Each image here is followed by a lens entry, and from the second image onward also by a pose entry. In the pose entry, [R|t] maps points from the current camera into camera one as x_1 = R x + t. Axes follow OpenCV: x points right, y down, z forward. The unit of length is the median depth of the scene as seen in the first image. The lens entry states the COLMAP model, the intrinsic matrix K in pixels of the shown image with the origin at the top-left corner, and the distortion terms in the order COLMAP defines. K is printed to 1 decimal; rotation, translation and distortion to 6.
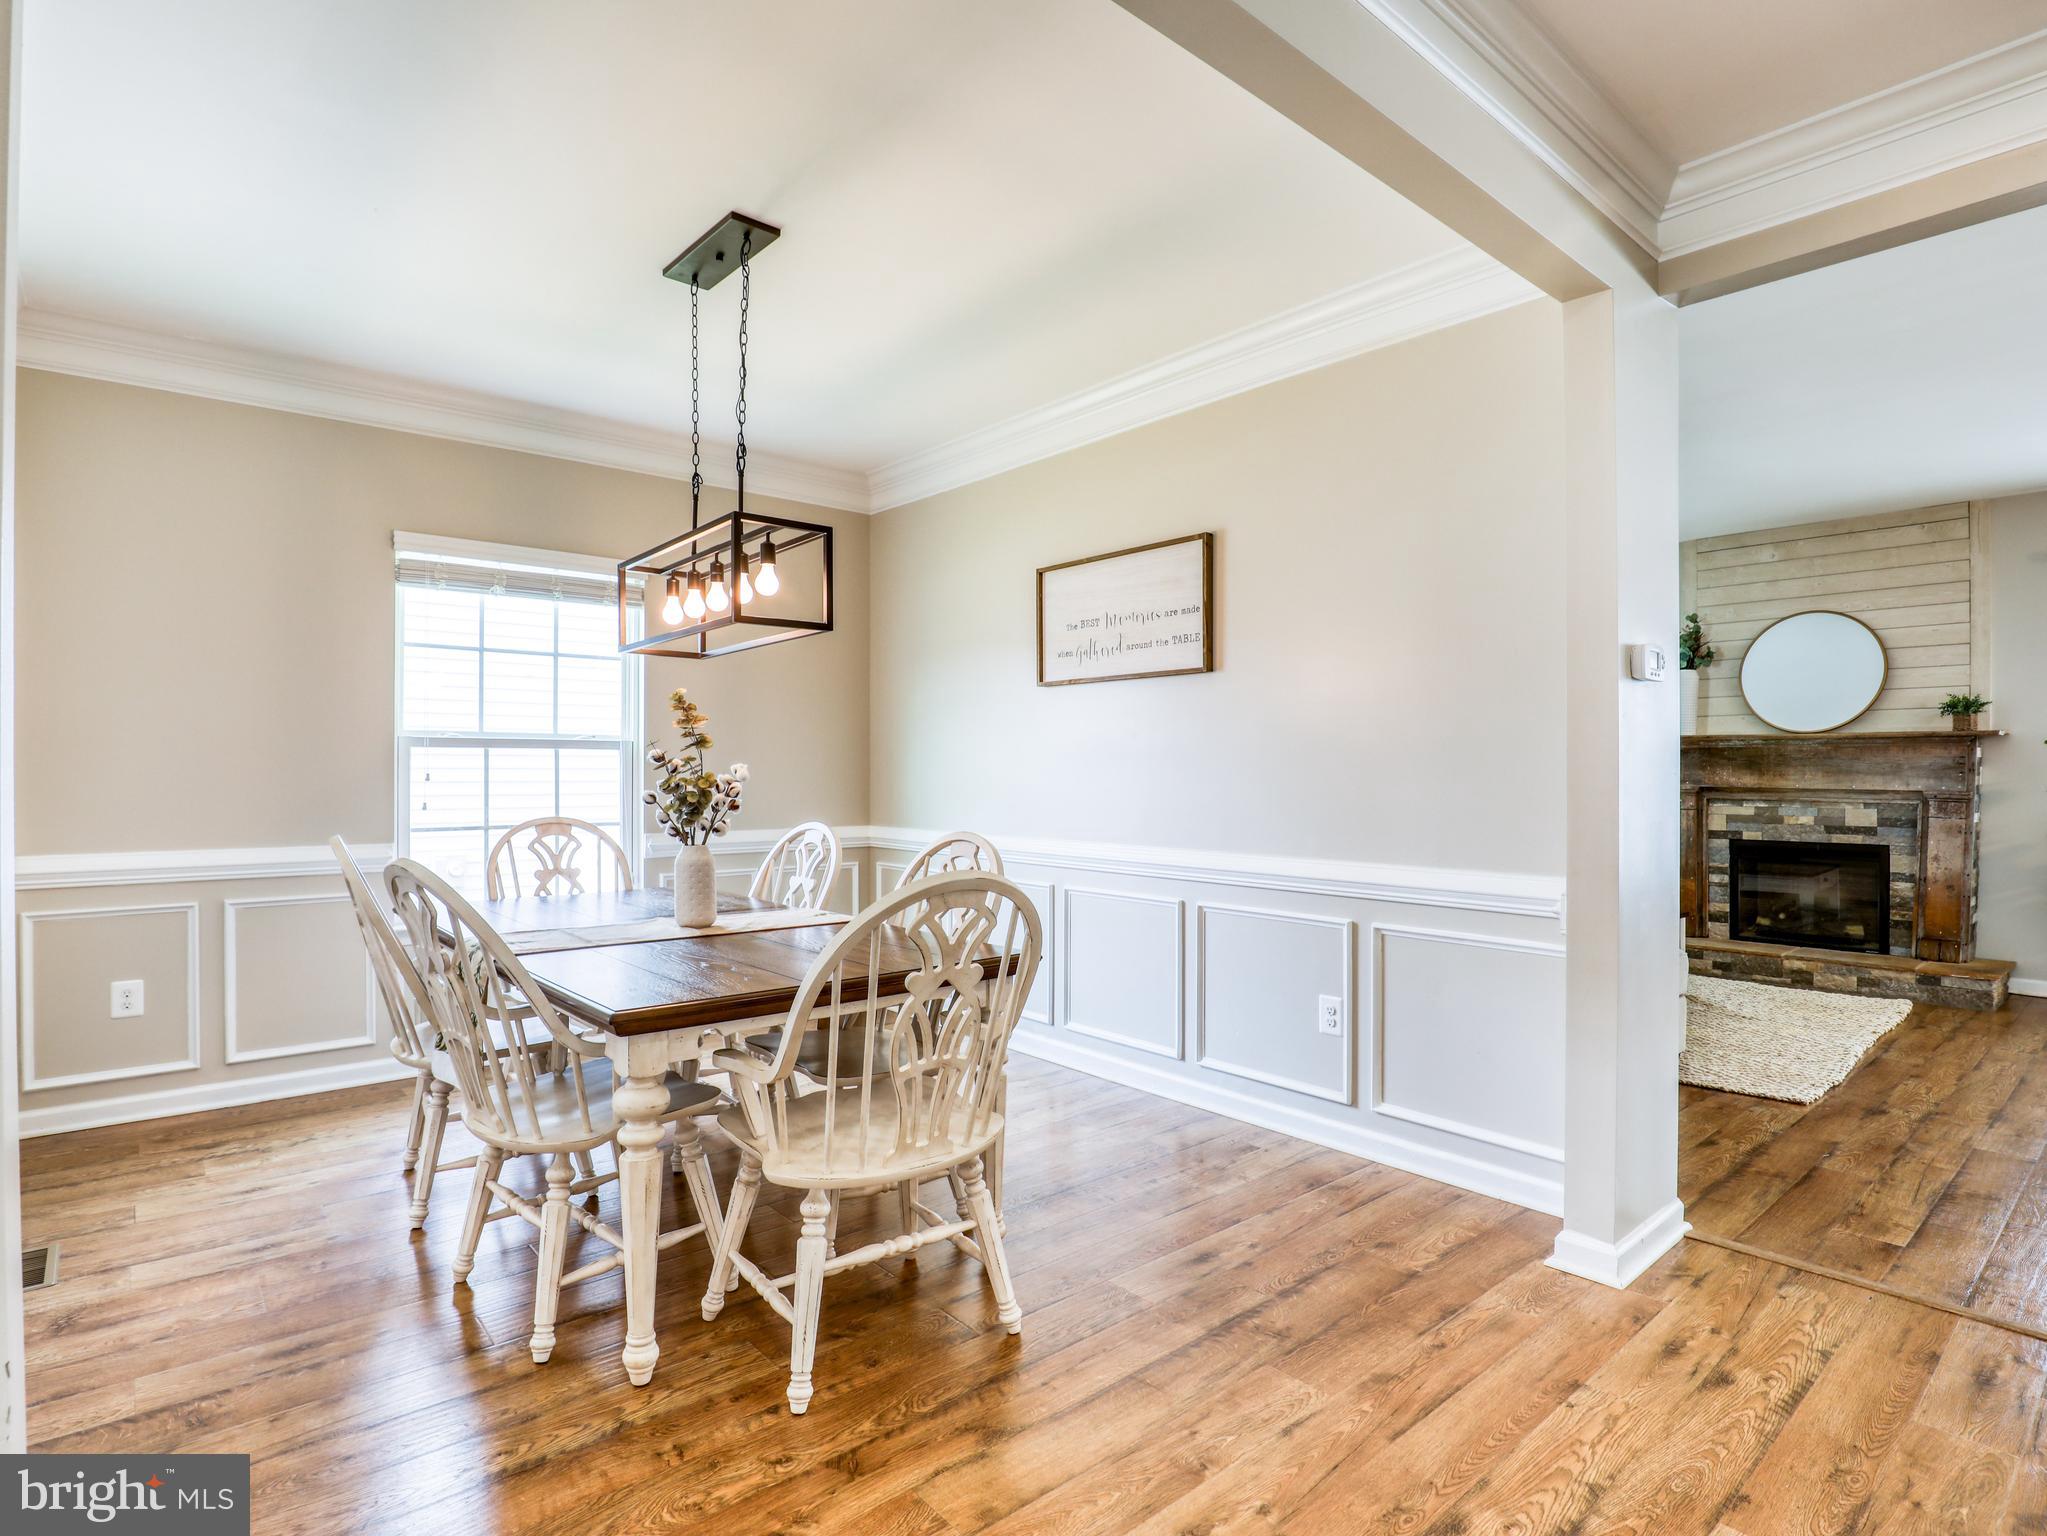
lens RADIAL K [[1119.0, 0, 1025.6], [0, 1119.0, 770.2], [0, 0, 1]] dist [-0.039623, 0.007940]
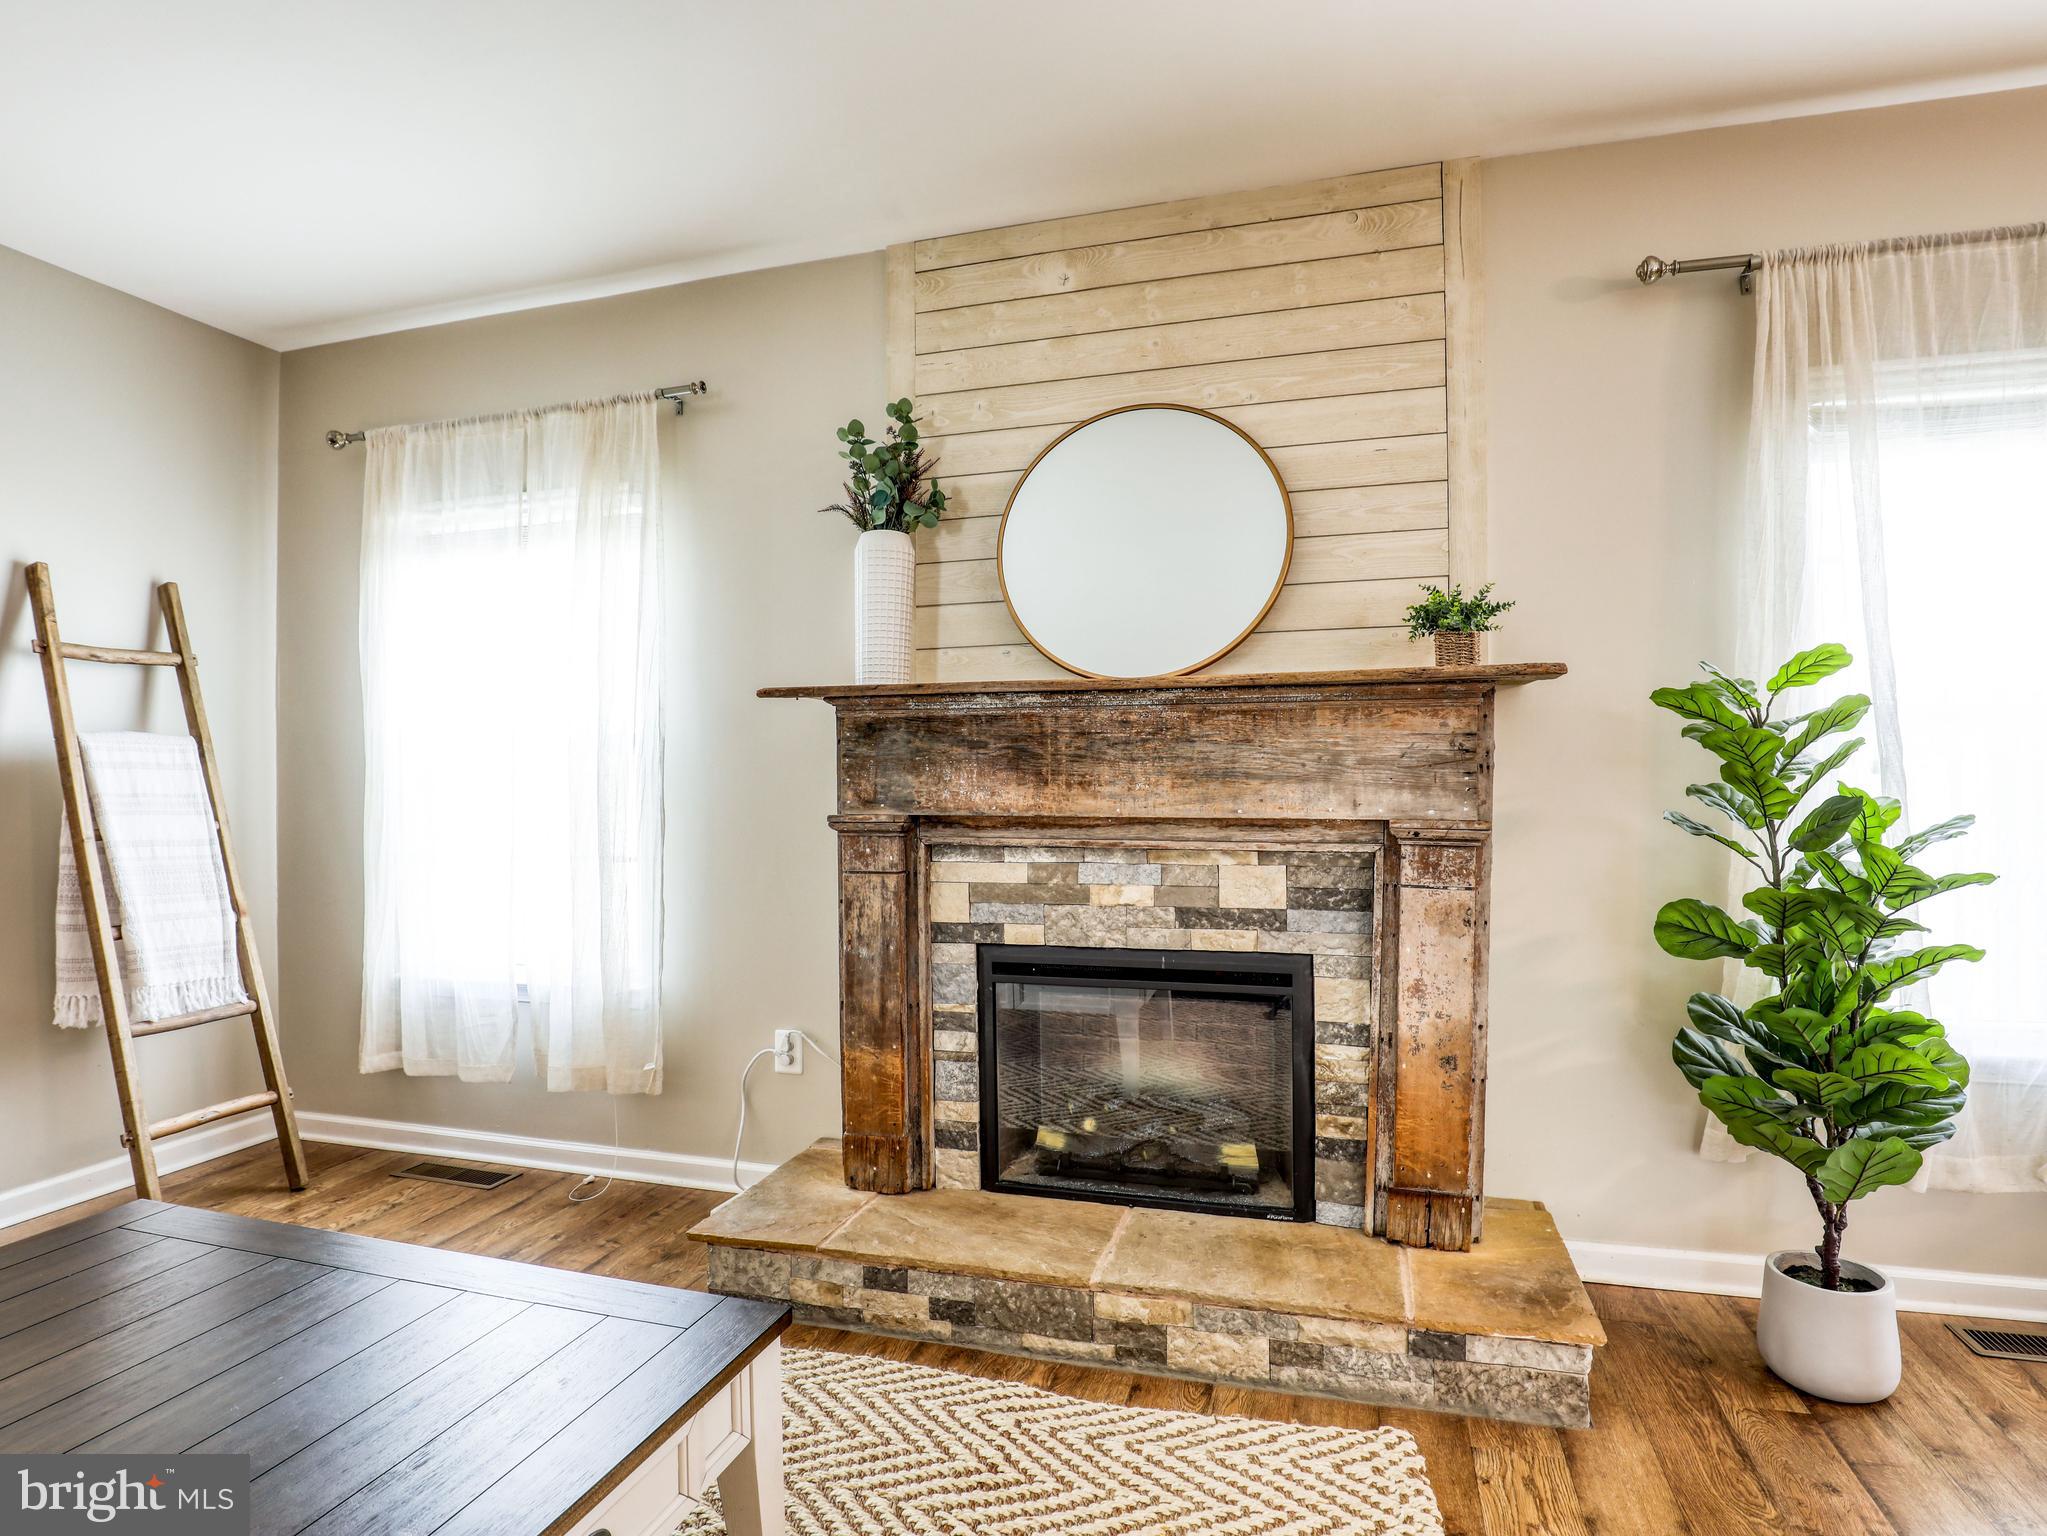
lens RADIAL K [[1119.0, 0, 1107.8], [0, 1119.0, 770.4], [0, 0, 1]] dist [-0.039623, 0.007940]
pose [[0.812084, -0.004315, 0.583525, 0.481172], [0.009466, 0.999938, -0.005779, 0.002133], [-0.583464, 0.010217, 0.812075, 0.700212]]
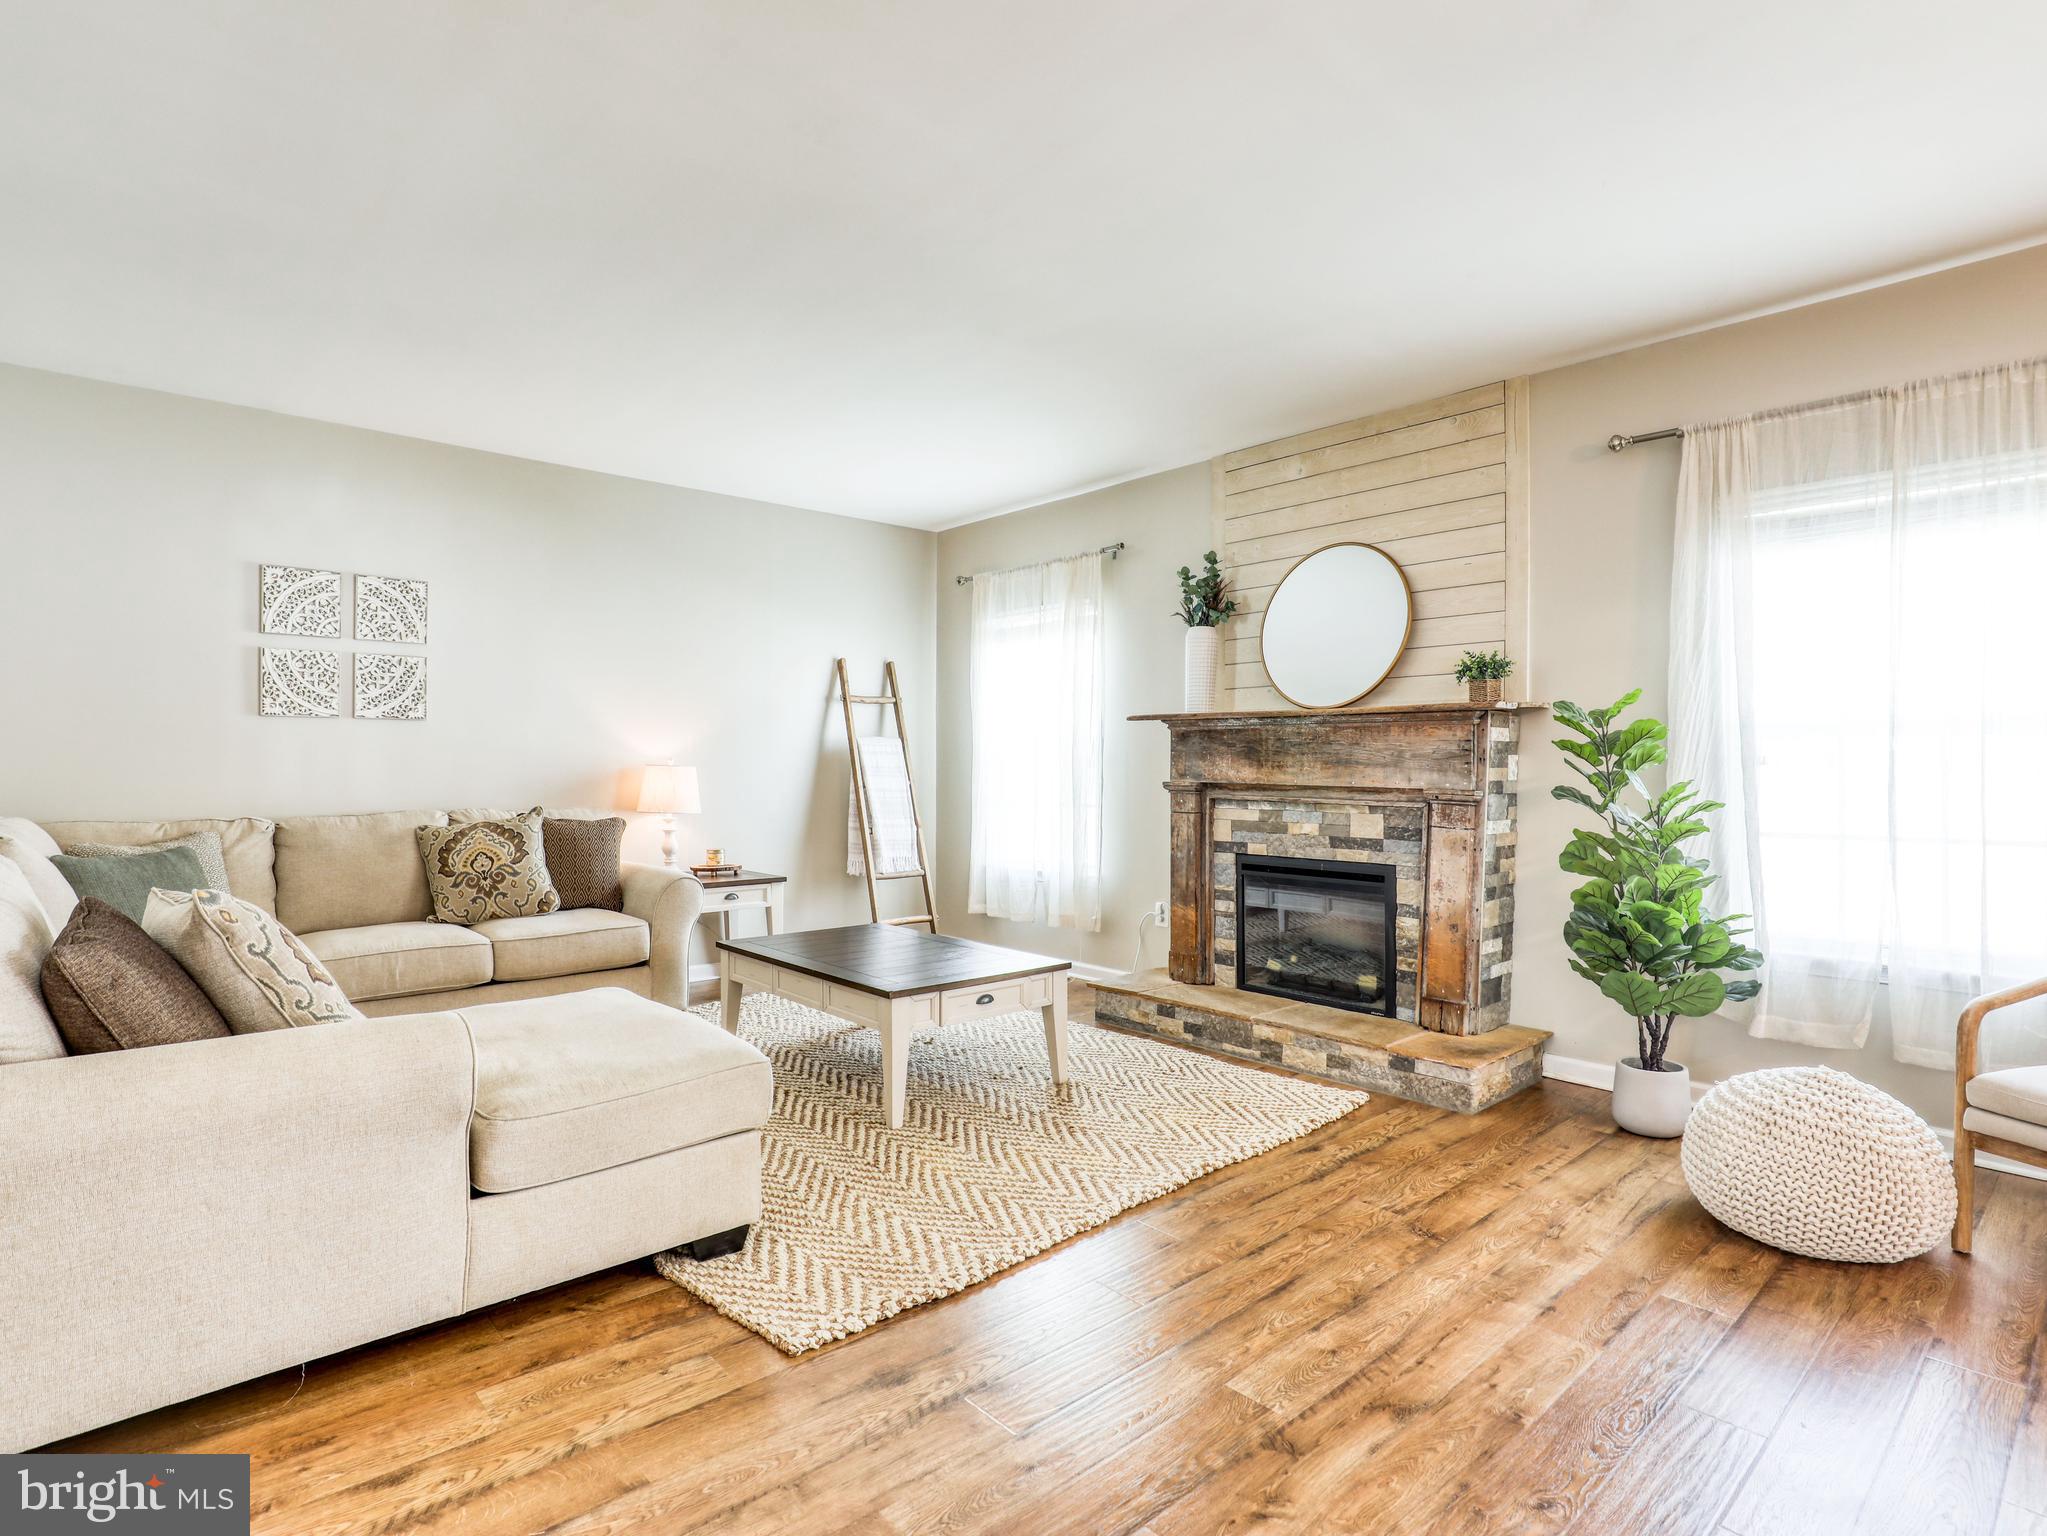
lens RADIAL K [[1119.0, 0, 1016.6], [0, 1119.0, 770.7], [0, 0, 1]] dist [-0.039623, 0.007940]
pose [[0.999727, 0.000238, 0.023356, 0.519676], [-0.000404, 0.999975, 0.007104, 0.002100], [-0.023354, -0.007111, 0.999702, 0.279196]]
